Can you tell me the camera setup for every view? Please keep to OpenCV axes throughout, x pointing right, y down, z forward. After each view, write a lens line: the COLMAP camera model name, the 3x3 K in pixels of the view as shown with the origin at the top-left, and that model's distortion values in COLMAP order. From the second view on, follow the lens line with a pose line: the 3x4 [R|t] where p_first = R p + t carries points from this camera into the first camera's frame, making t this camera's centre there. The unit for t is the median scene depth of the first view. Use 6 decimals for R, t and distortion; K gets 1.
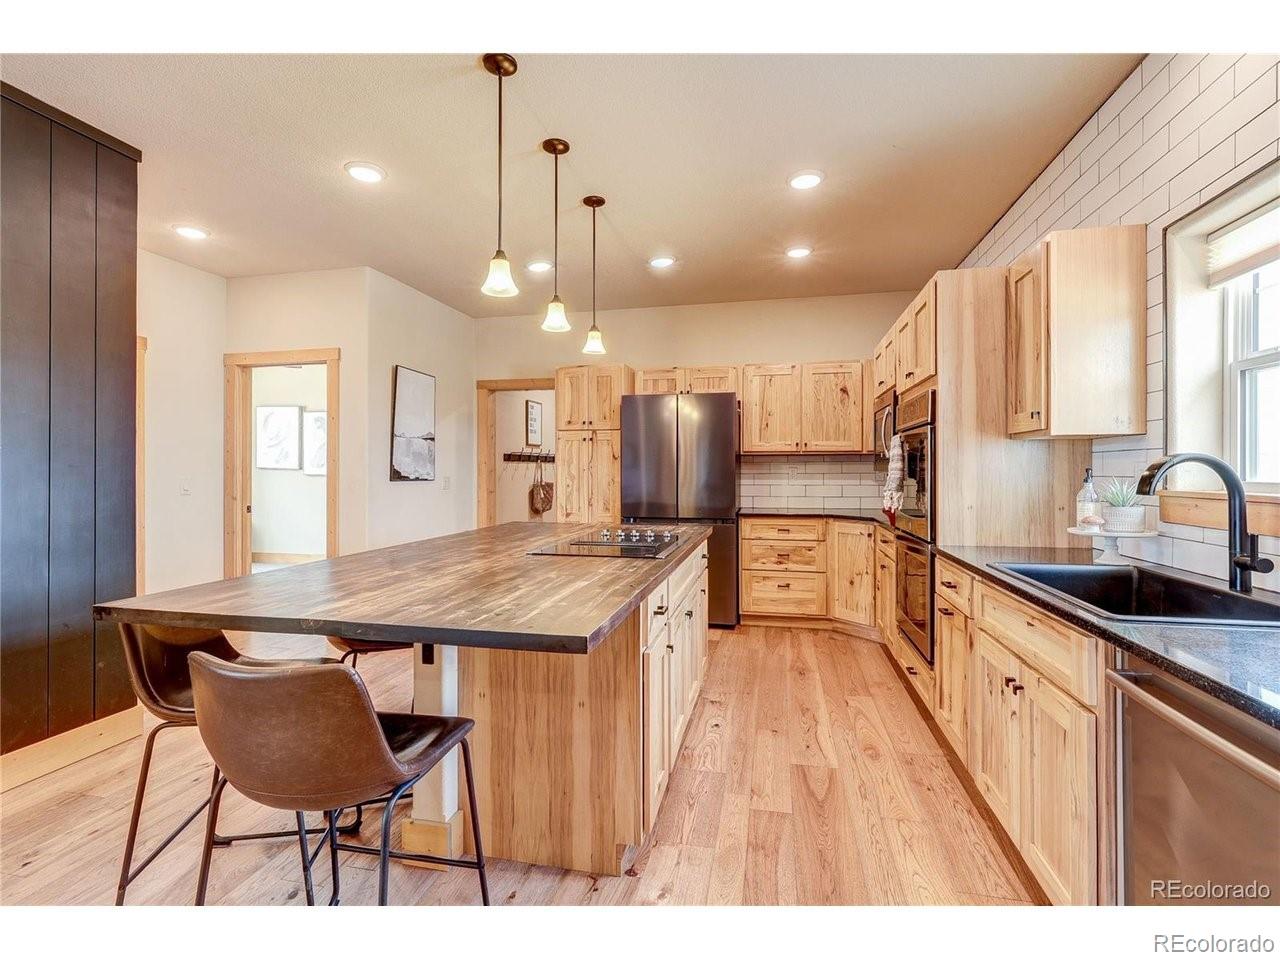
lens RADIAL K [[593.7, 0, 640.5], [0, 593.7, 470.8], [0, 0, 1]] dist [-0.005322, -0.000014]
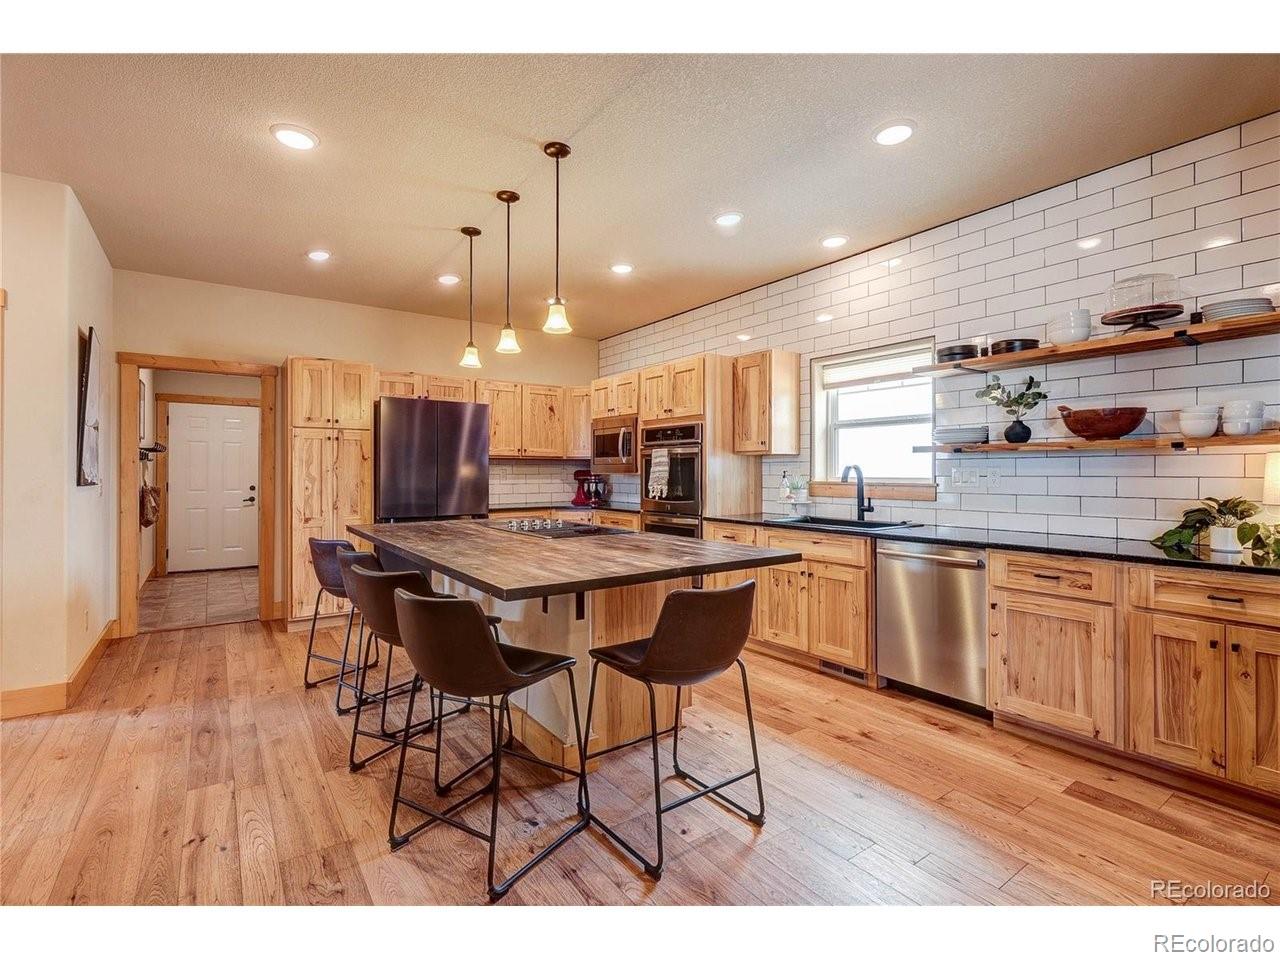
lens RADIAL K [[593.7, 0, 642.3], [0, 593.7, 474.6], [0, 0, 1]] dist [-0.005322, -0.000014]
pose [[0.658883, -0.002765, 0.752240, -0.481249], [-0.000380, 0.999992, 0.004009, 0.000293], [-0.752245, -0.002927, 0.658877, 0.015242]]
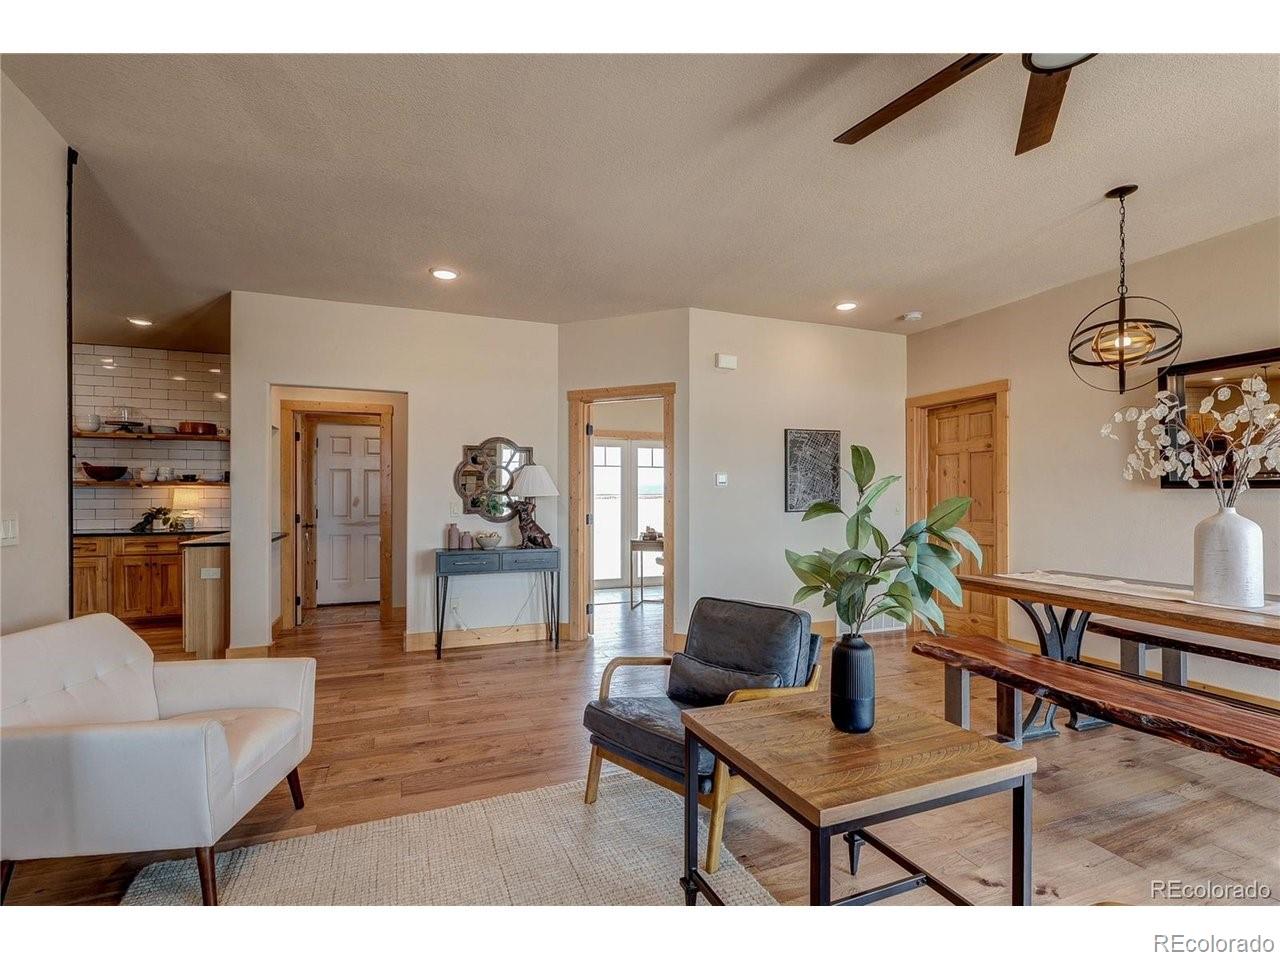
lens RADIAL K [[593.7, 0, 641.9], [0, 593.7, 498.4], [0, 0, 1]] dist [-0.005322, -0.000014]
pose [[-0.555542, 0.002732, 0.831484, -1.367933], [0.002095, 0.999996, -0.001886, 0.008566], [-0.831486, 0.000694, -0.555546, -0.184245]]
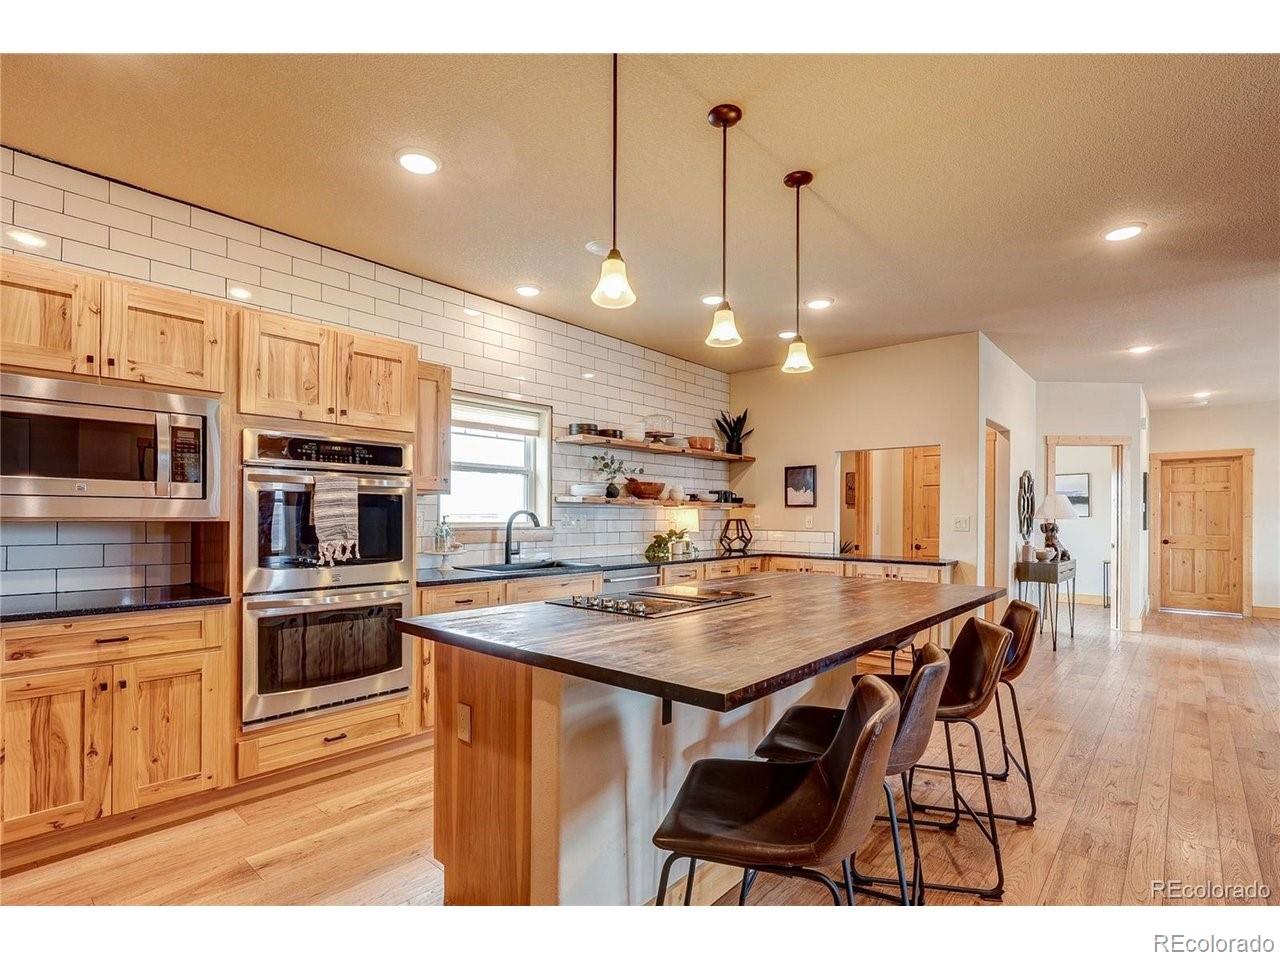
lens RADIAL K [[593.7, 0, 652.8], [0, 593.7, 516.4], [0, 0, 1]] dist [-0.005322, -0.000014]
pose [[-0.871171, -0.000173, 0.490979, -0.259646], [-0.001003, 0.999998, -0.001429, -0.000206], [-0.490978, -0.001737, -0.871170, 0.958690]]
